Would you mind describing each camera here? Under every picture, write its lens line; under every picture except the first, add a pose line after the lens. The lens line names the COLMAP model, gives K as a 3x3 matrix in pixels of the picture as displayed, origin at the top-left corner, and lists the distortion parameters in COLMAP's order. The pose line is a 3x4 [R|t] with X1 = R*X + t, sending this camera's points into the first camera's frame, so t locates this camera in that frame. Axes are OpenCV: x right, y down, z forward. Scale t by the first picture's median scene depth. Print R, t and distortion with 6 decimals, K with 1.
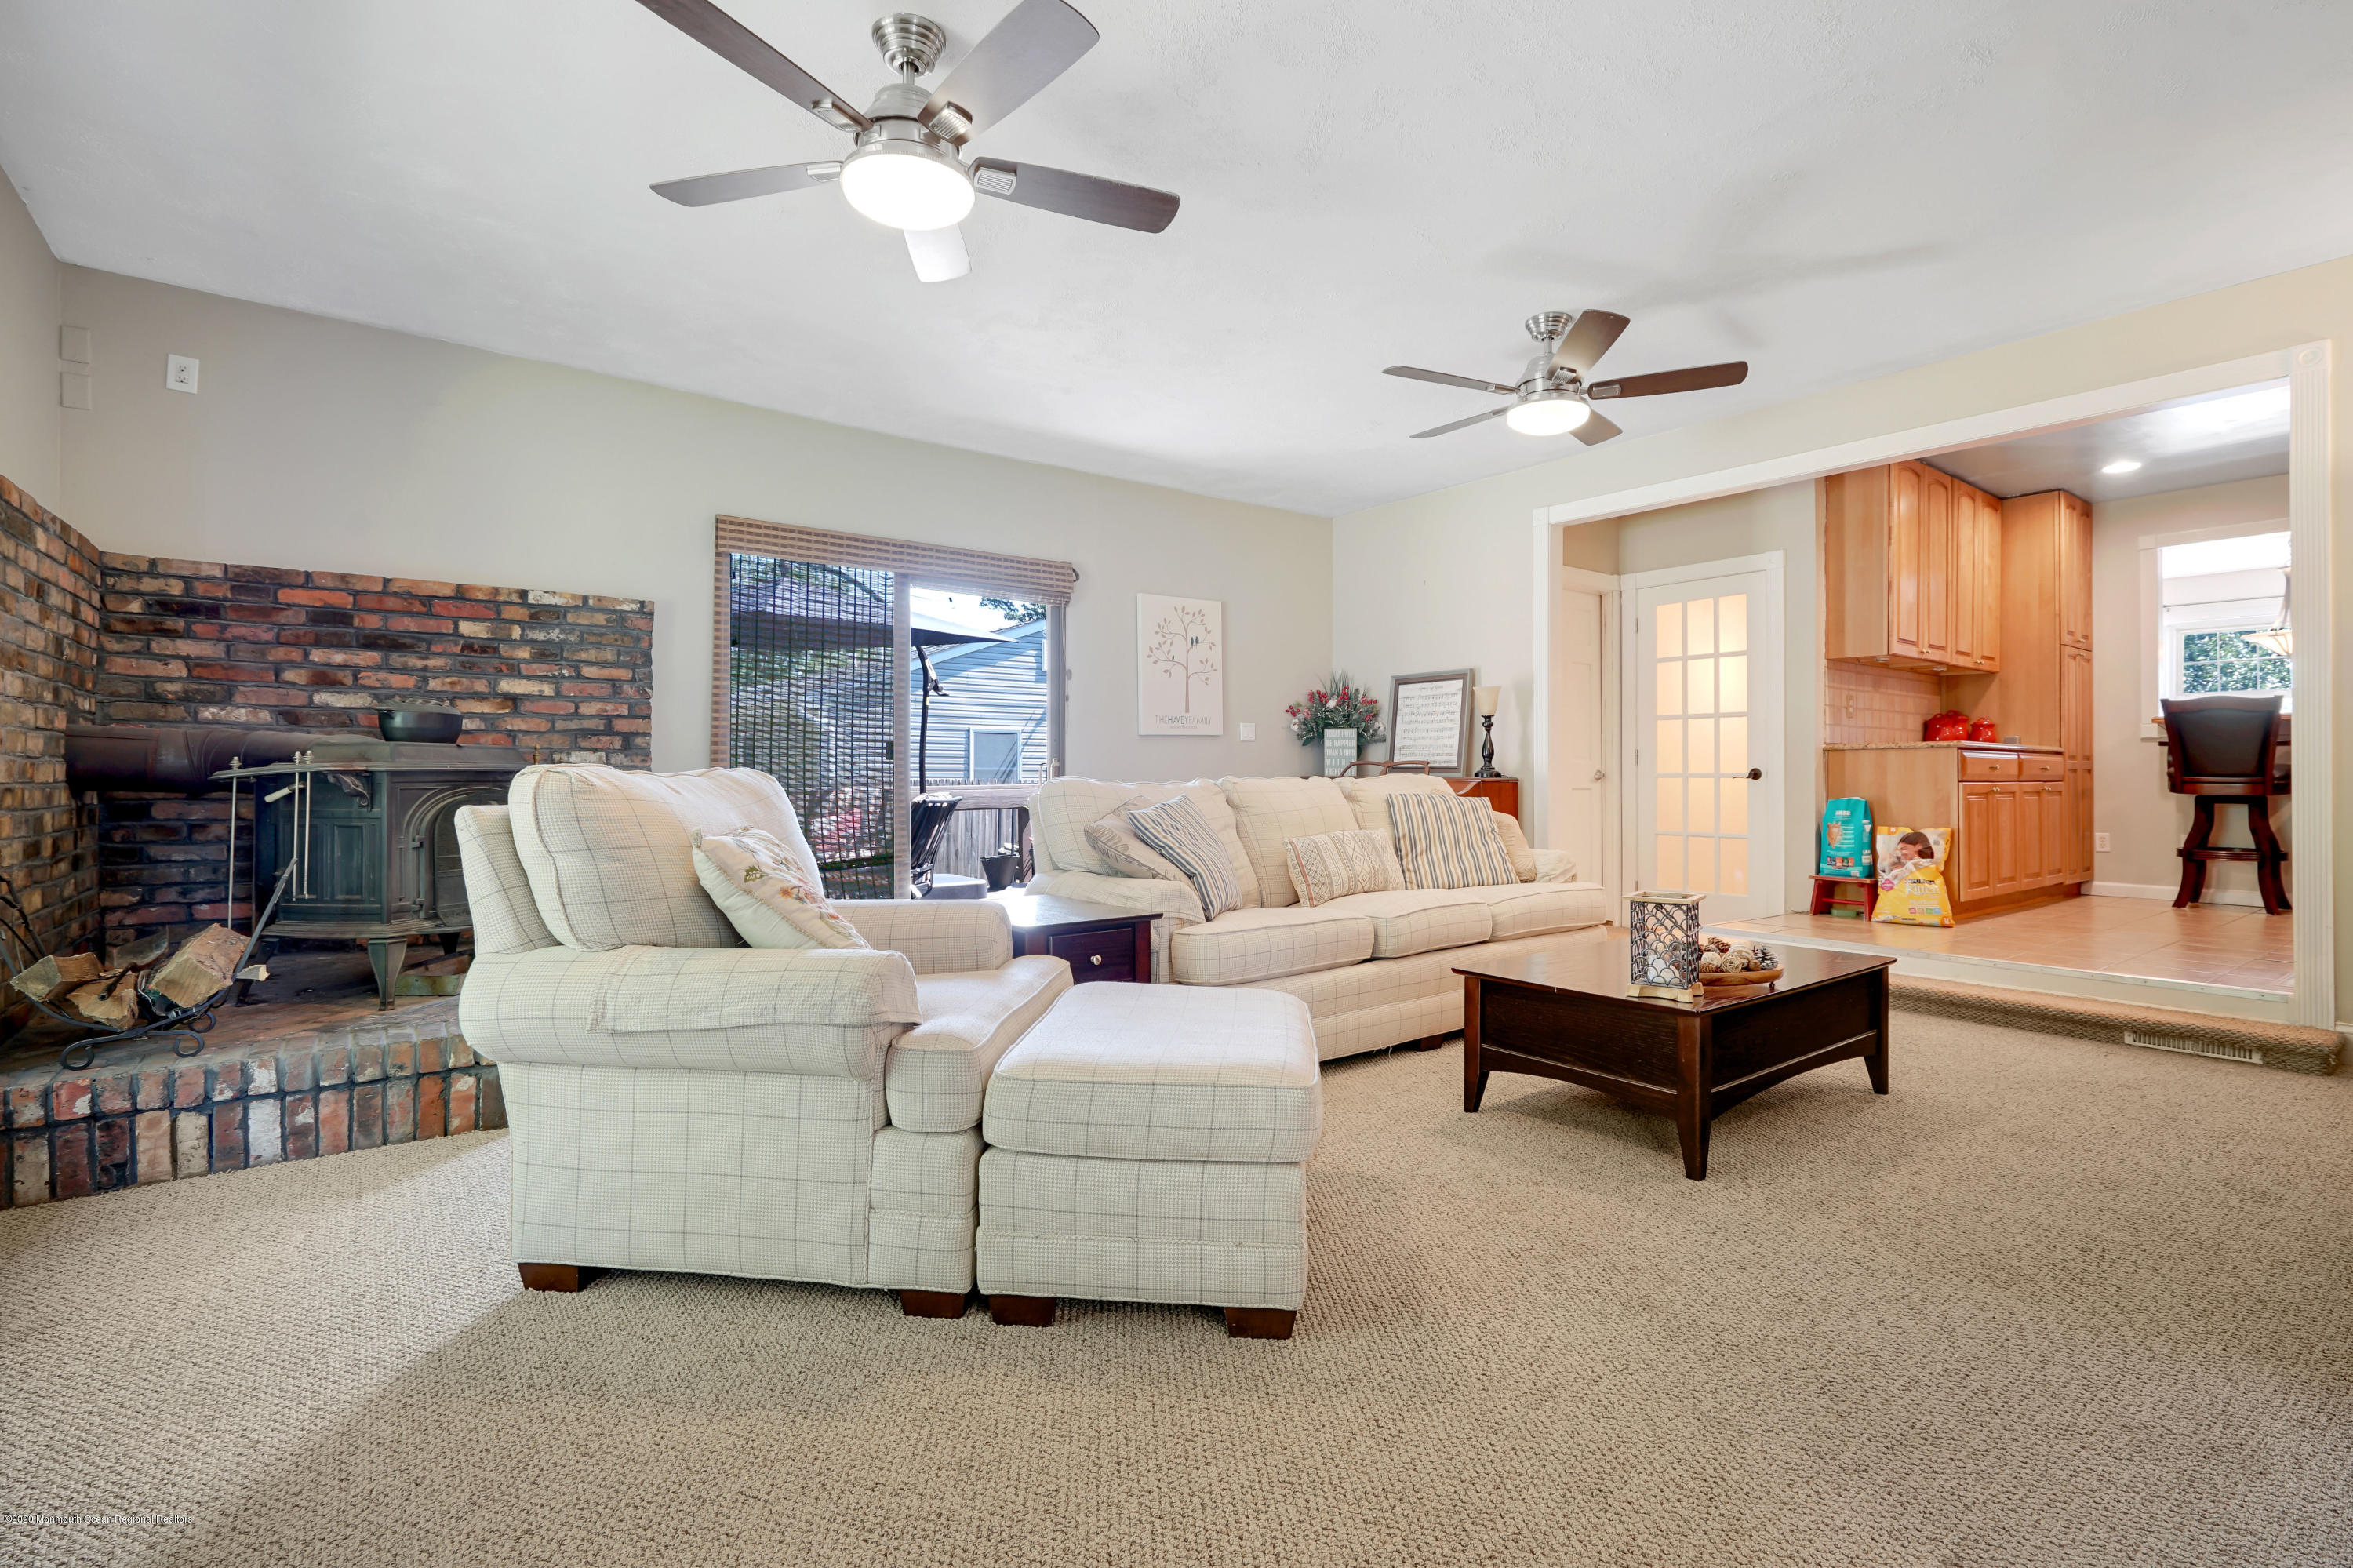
lens RADIAL K [[1094.2, 0, 1204.5], [0, 1094.2, 774.6], [0, 0, 1]] dist [-0.005109, 0.002790]
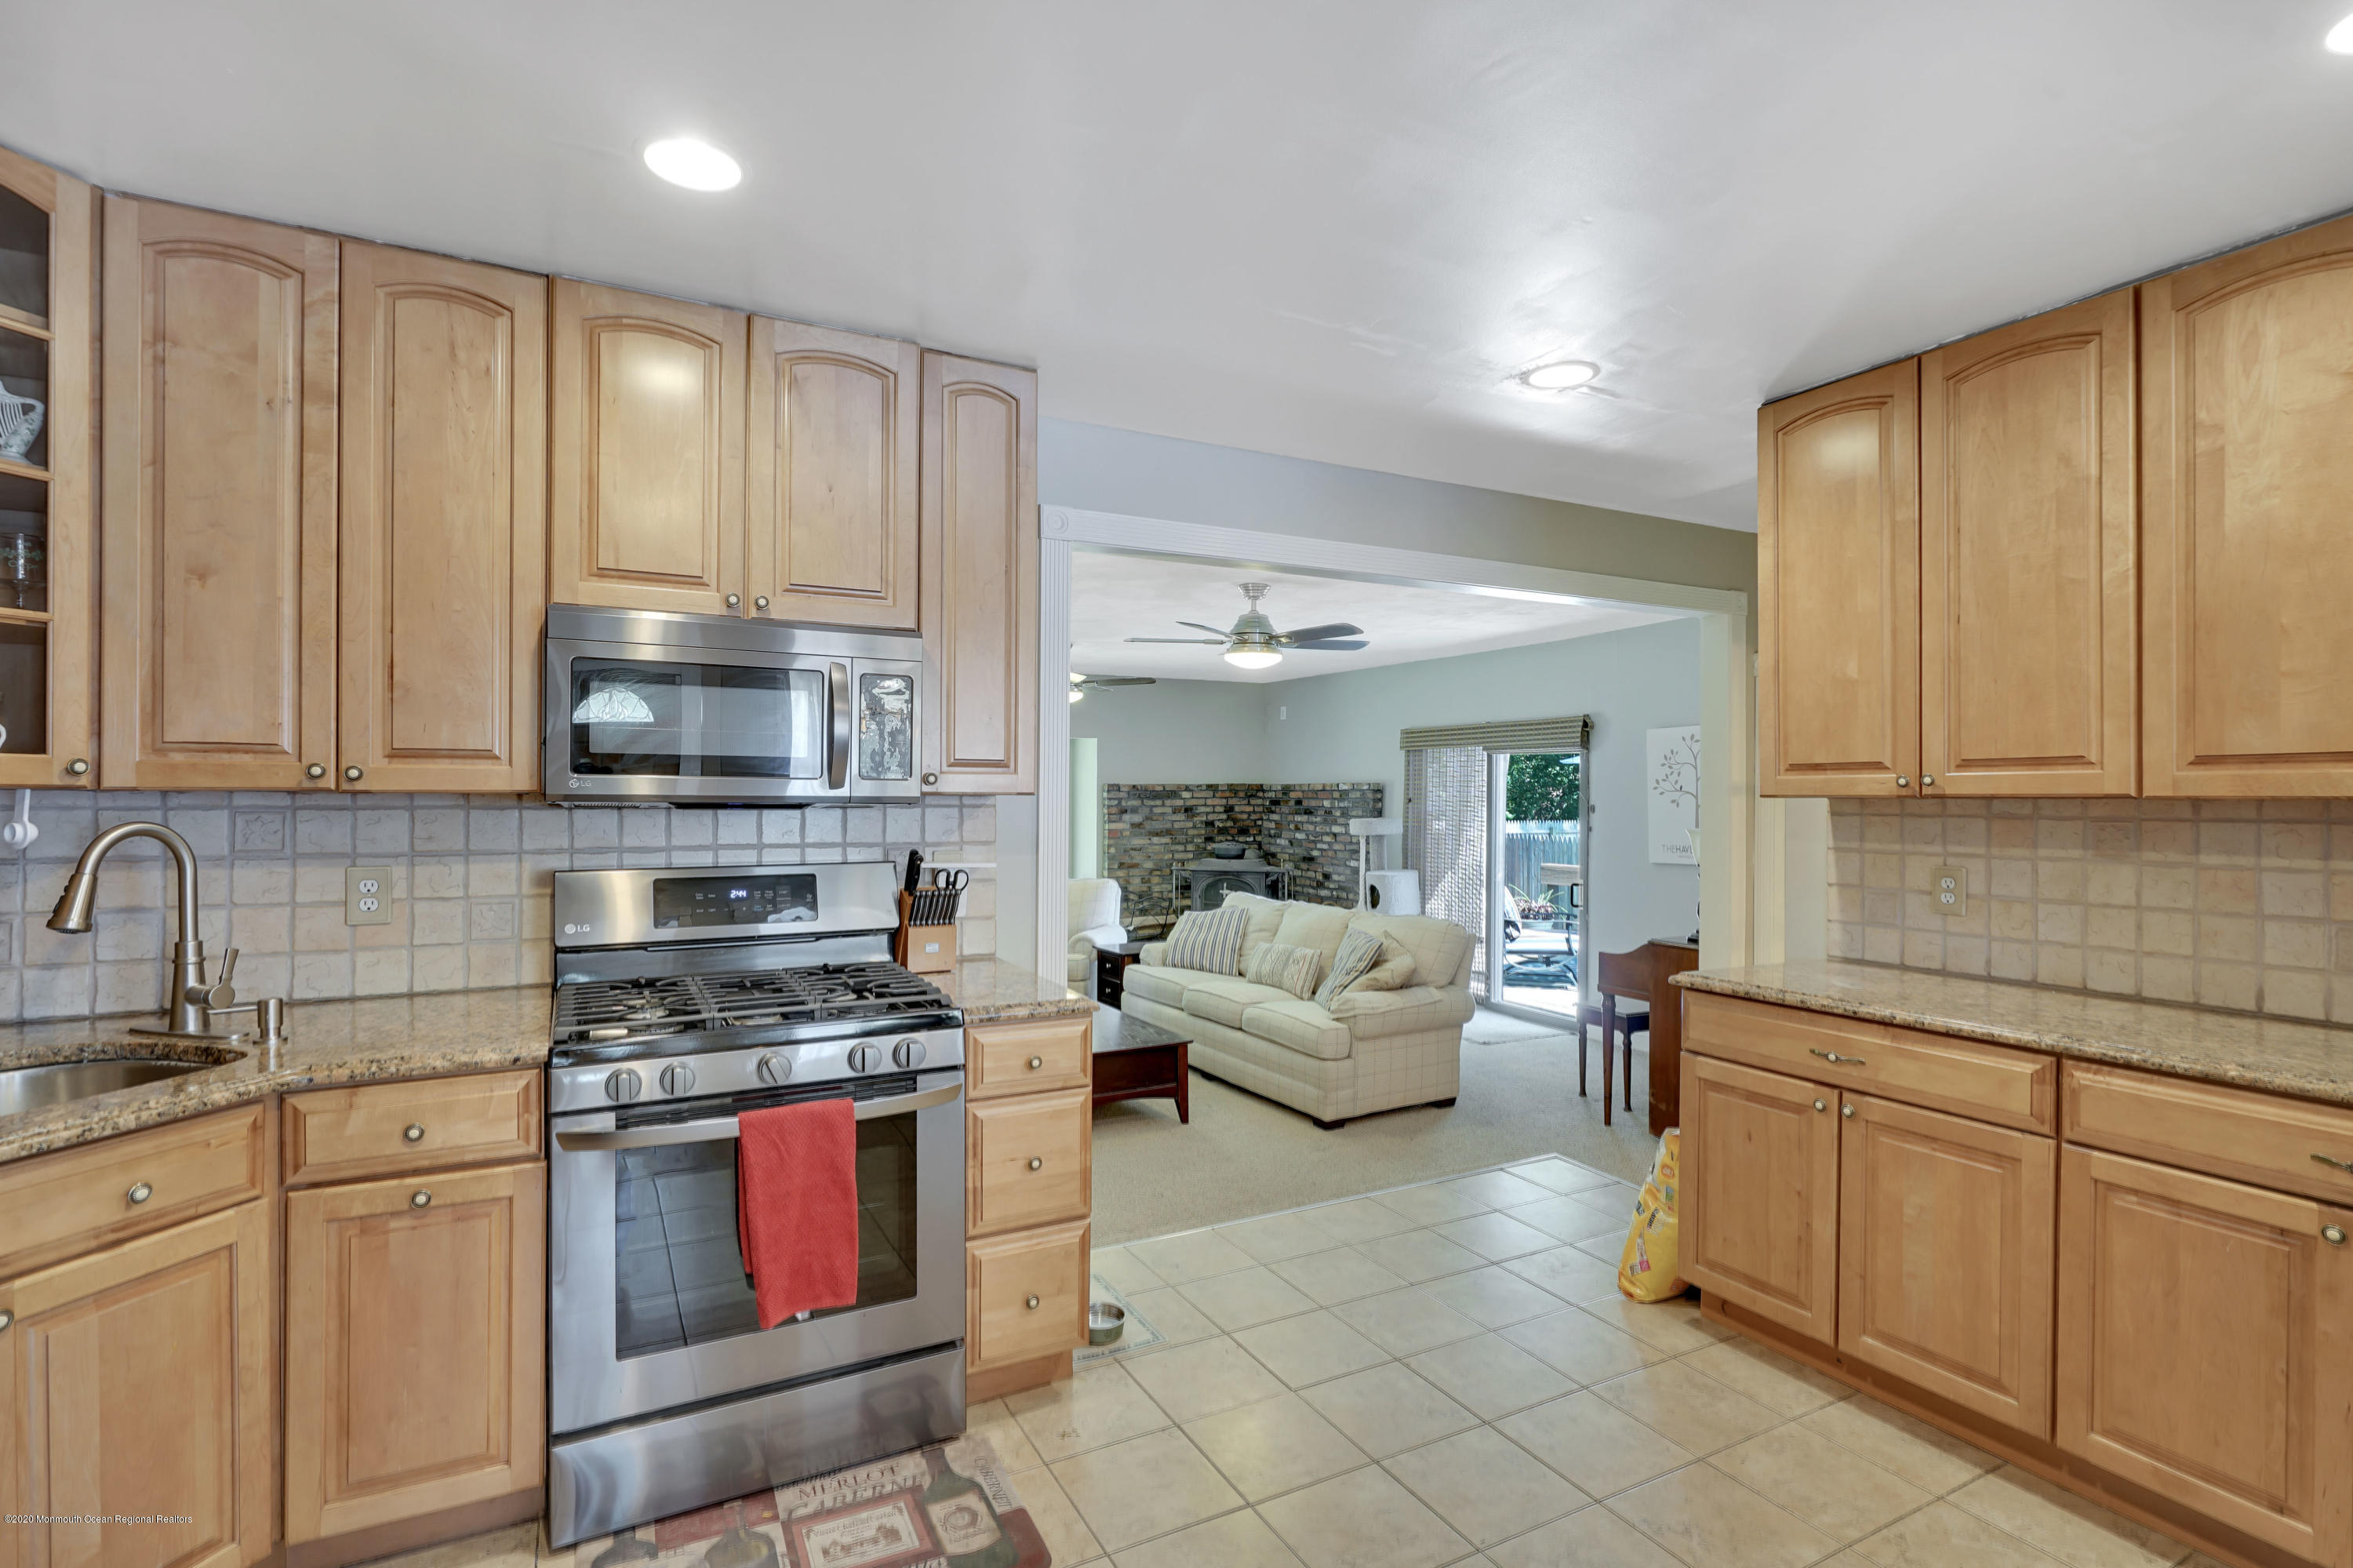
lens RADIAL K [[1094.2, 0, 1152.1], [0, 1094.2, 793.7], [0, 0, 1]] dist [-0.005109, 0.002790]
pose [[-0.185339, -0.007104, -0.982649, 1.464522], [-0.006151, 0.999963, -0.006069, -0.128583], [0.982655, 0.004920, -0.185375, 0.995728]]
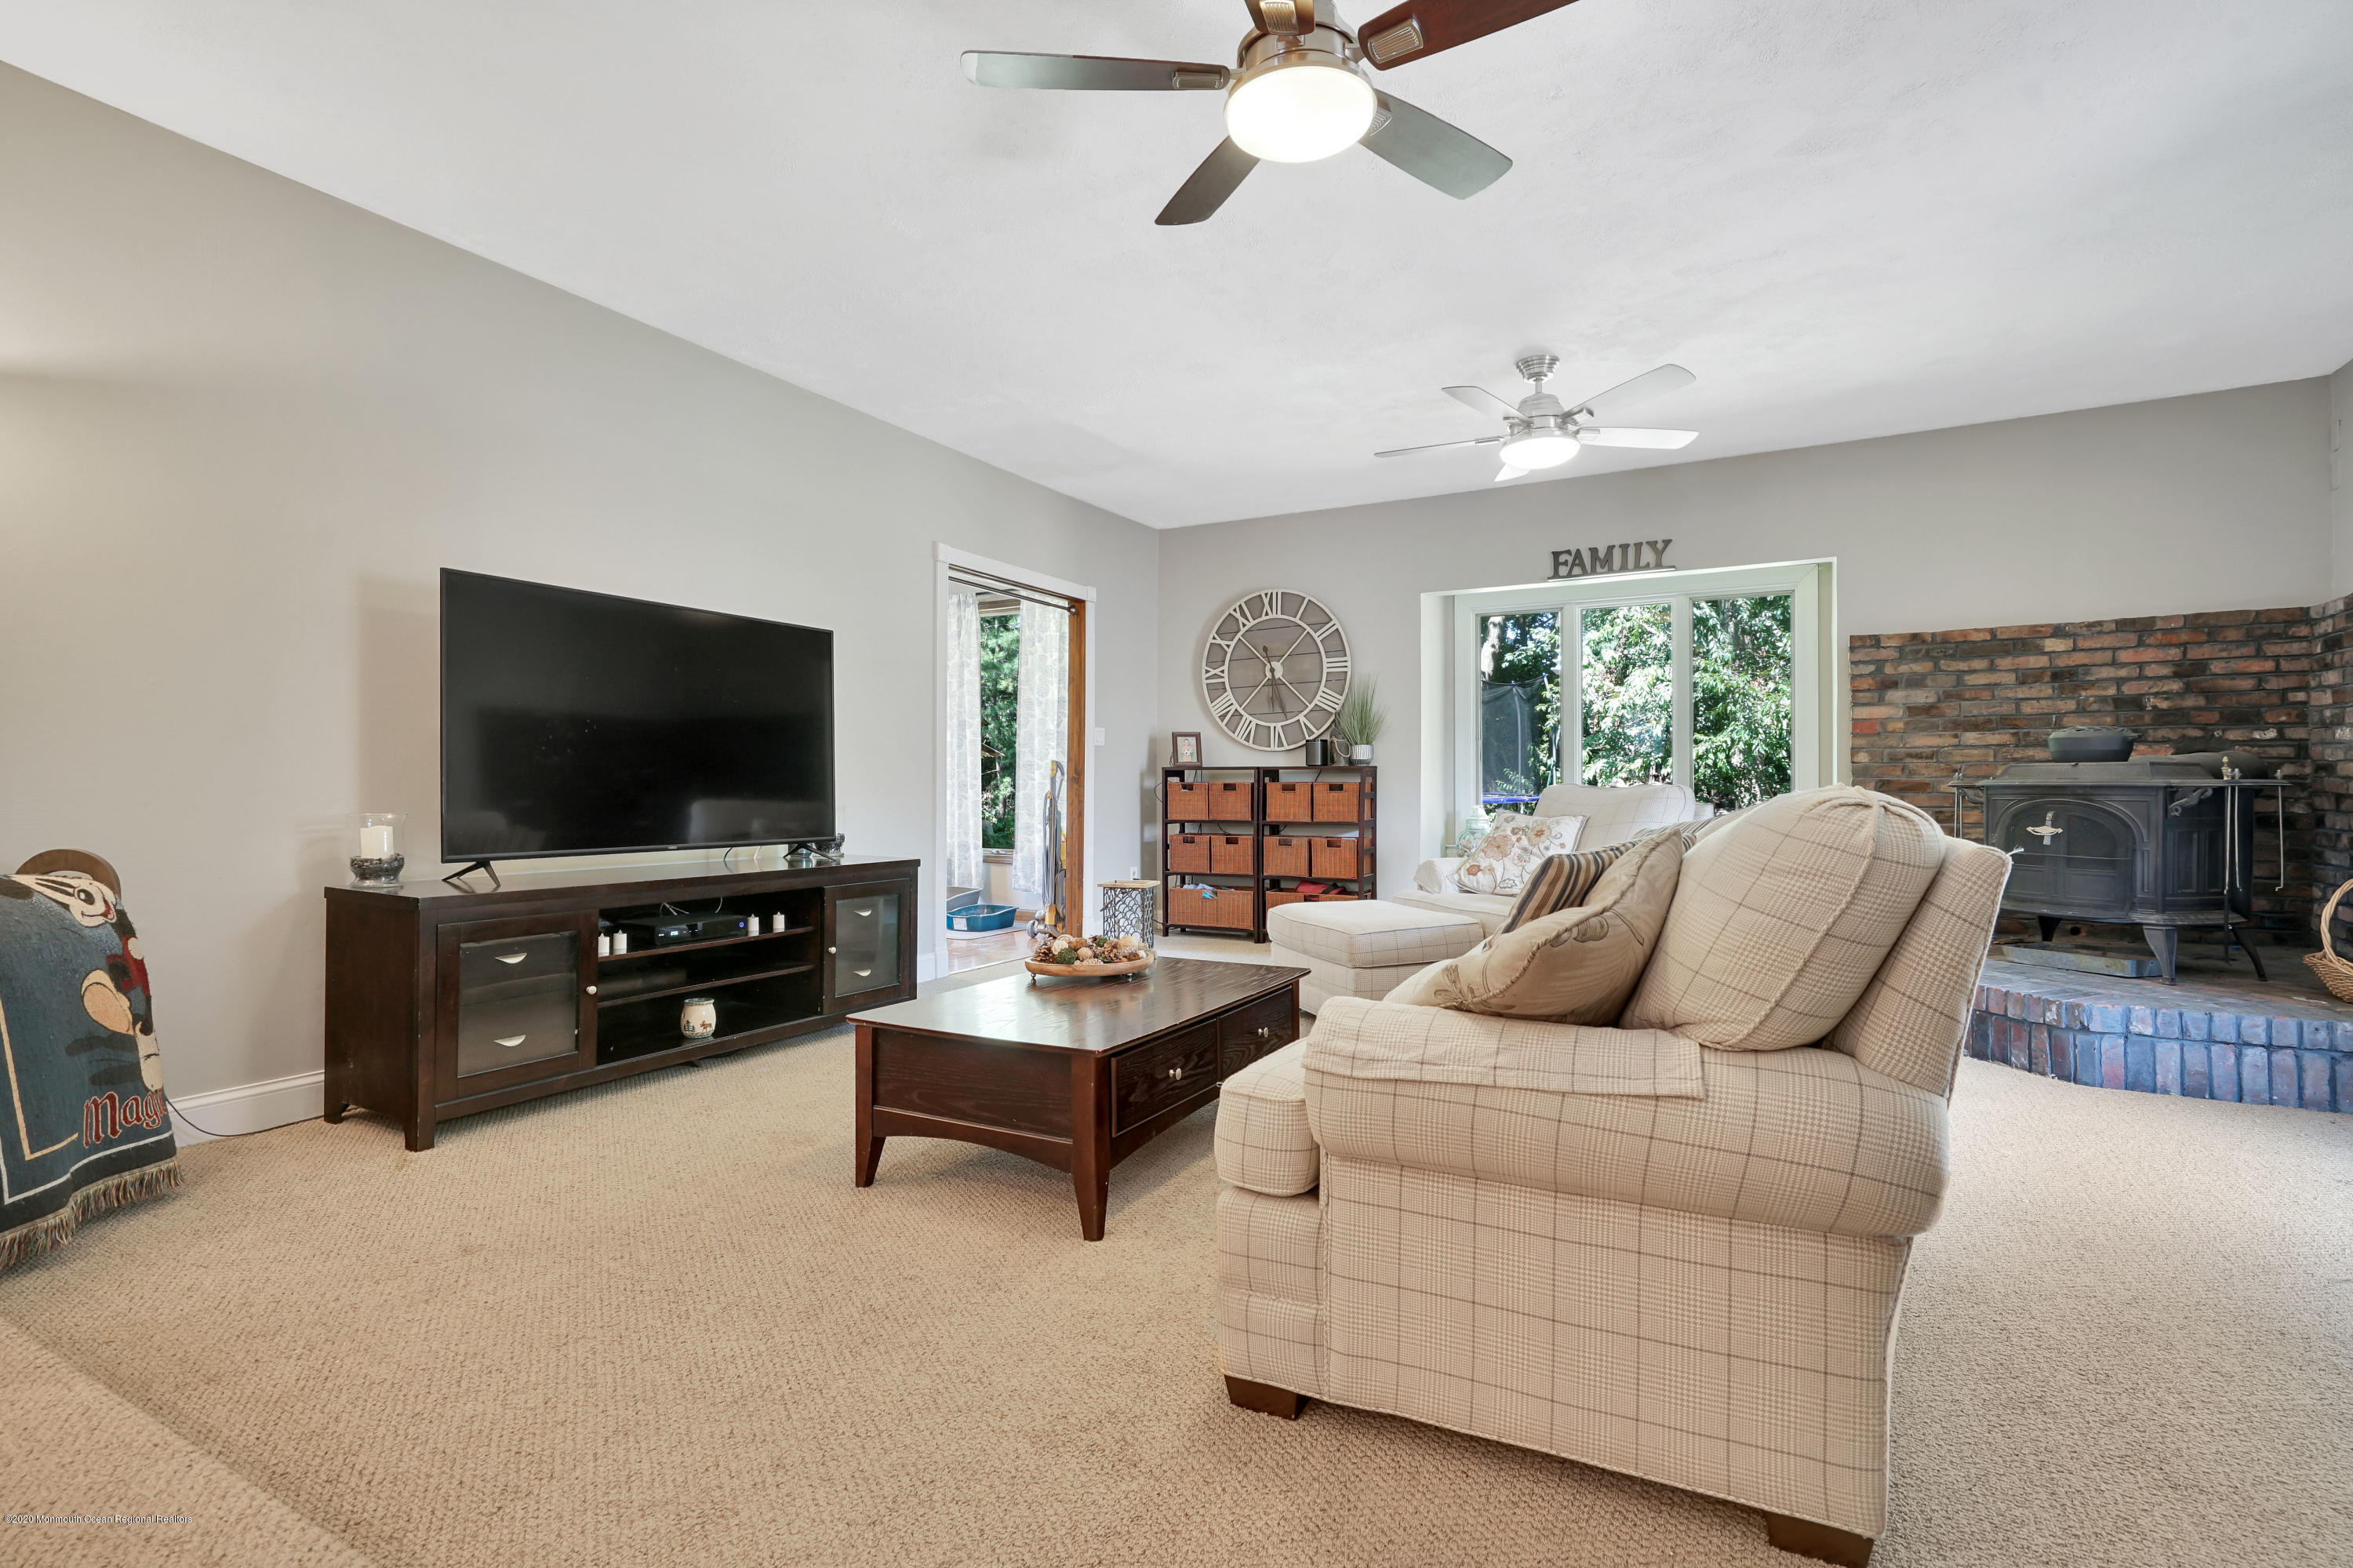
lens RADIAL K [[1094.2, 0, 1195.9], [0, 1094.2, 778.9], [0, 0, 1]] dist [-0.005109, 0.002790]
pose [[-0.916233, -0.004277, -0.400623, 0.499677], [-0.002471, 0.999984, -0.005023, -0.001782], [0.400638, -0.003612, -0.916229, 1.297639]]
